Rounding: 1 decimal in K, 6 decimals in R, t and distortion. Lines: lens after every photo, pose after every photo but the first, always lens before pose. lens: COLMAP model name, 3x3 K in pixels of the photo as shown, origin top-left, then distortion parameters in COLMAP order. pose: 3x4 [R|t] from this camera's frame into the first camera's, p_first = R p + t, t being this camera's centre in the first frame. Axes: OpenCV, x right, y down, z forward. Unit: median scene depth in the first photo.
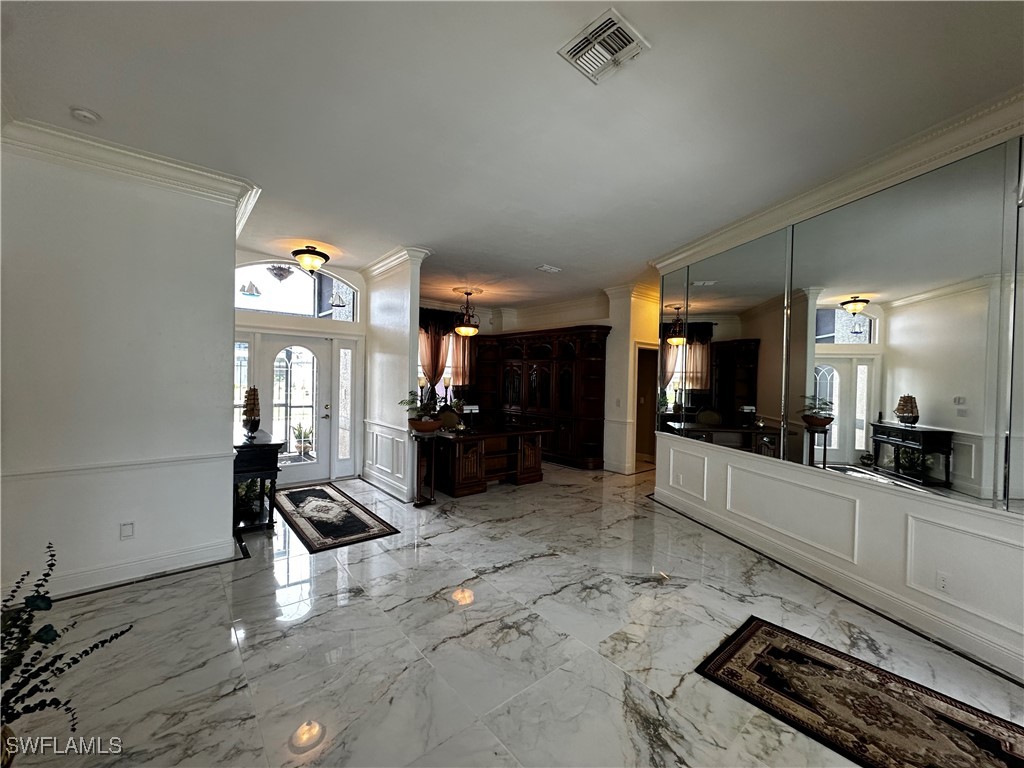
lens RADIAL K [[409.0, 0, 512.0], [0, 409.0, 382.9], [0, 0, 1]] dist [-0.004775, 0.001518]
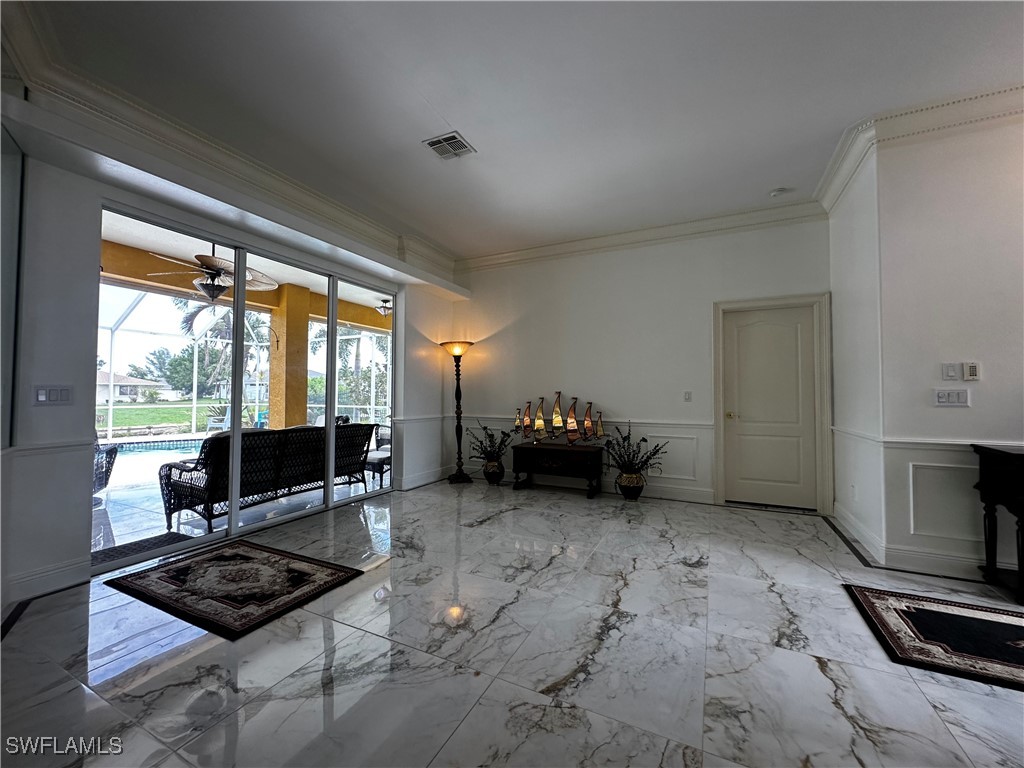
lens RADIAL K [[409.0, 0, 510.6], [0, 409.0, 380.9], [0, 0, 1]] dist [-0.004775, 0.001518]
pose [[-0.917312, -0.038333, -0.396319, 0.219370], [-0.029378, 0.999158, -0.028643, 0.061778], [0.397083, -0.014631, -0.917666, 0.917162]]
